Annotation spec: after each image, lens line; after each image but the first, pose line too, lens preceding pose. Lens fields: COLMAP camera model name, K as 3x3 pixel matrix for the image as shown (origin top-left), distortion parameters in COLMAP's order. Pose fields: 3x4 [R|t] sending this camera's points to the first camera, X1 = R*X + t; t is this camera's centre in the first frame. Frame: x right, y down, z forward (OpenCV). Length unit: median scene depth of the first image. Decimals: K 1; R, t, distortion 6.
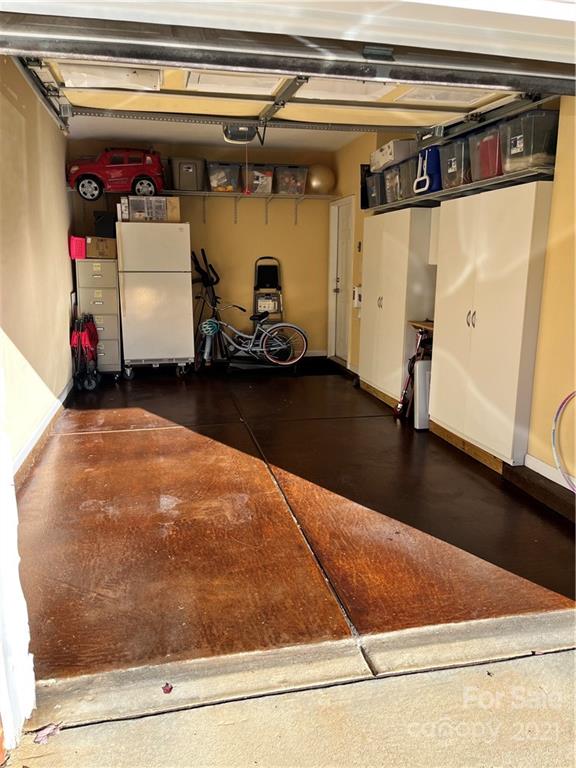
lens RADIAL K [[584.6, 0, 289.0], [0, 584.6, 385.7], [0, 0, 1]] dist [0.061202, -0.088870]
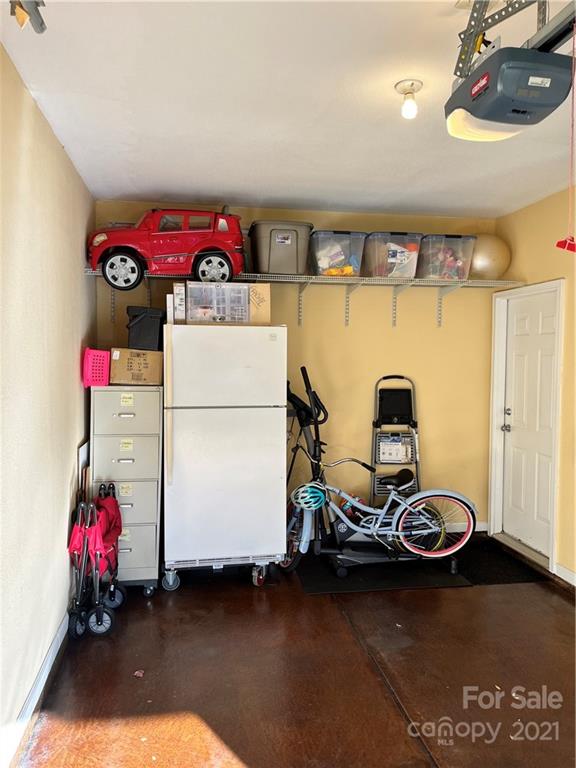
lens RADIAL K [[584.6, 0, 289.0], [0, 584.6, 385.7], [0, 0, 1]] dist [0.061202, -0.088870]
pose [[0.998586, 0.006696, -0.052744, -0.133452], [-0.014723, 0.988069, -0.153305, -0.125655], [0.051088, 0.153865, 0.986770, 0.424690]]
